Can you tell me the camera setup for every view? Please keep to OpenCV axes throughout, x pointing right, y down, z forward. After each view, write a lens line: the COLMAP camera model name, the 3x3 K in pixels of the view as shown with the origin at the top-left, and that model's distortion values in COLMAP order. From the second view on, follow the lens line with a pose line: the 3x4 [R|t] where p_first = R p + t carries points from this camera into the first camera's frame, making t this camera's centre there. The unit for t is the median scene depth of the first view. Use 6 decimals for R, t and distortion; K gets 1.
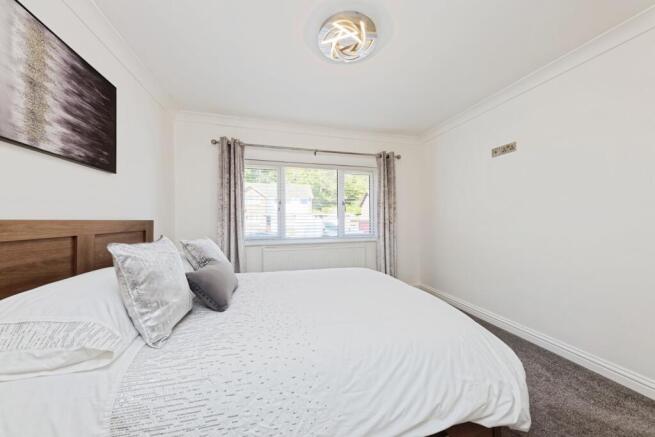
lens RADIAL K [[232.6, 0, 327.5], [0, 232.6, 218.5], [0, 0, 1]] dist [0.000131, -0.000059]
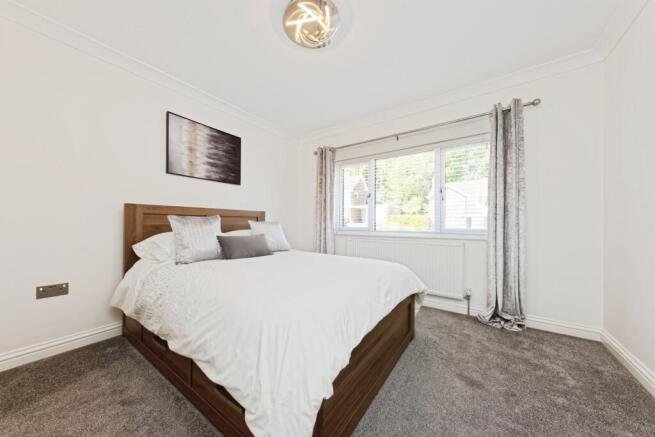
lens RADIAL K [[223.6, 0, 330.0], [0, 223.6, 223.1], [0, 0, 1]] dist [0.001178, 0.000012]
pose [[0.613428, 0.002645, -0.789746, 1.056564], [-0.004611, 0.999989, -0.000233, 0.119990], [0.789737, 0.003784, 0.613434, 0.557599]]
